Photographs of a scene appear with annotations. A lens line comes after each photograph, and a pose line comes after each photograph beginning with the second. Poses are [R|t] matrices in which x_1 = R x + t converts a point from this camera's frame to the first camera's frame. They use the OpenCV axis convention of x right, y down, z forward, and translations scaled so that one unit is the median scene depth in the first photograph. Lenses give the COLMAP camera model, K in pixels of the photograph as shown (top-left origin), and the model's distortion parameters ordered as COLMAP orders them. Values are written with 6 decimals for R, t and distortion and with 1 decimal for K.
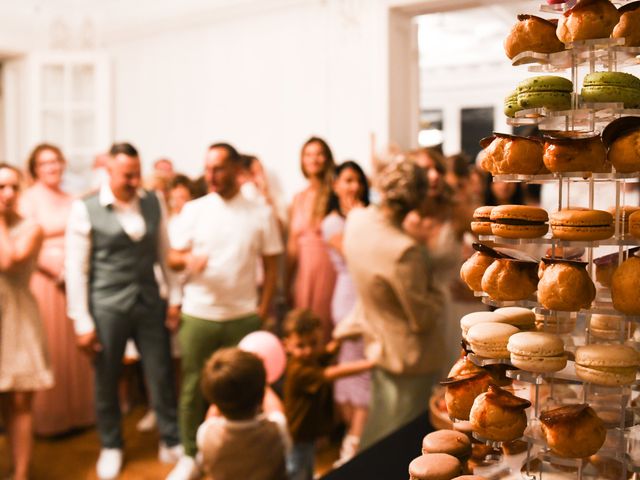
lens RADIAL K [[685.4, 0, 320.0], [0, 685.4, 240.0], [0, 0, 1]] dist [-0.092867, -0.004678]
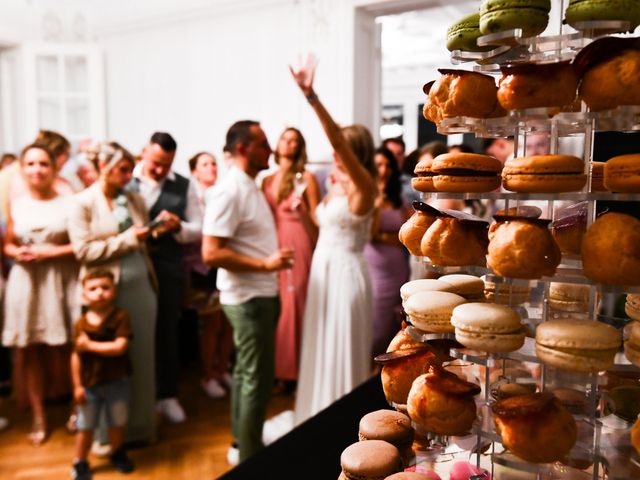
lens RADIAL K [[562.6, 0, 320.0], [0, 562.6, 240.0], [0, 0, 1]] dist [0.074885, -0.005212]
pose [[0.999576, -0.001045, 0.029096, 0.089885], [0.000086, 0.999457, 0.032954, 0.032991], [-0.029115, -0.032937, 0.999033, 0.296891]]
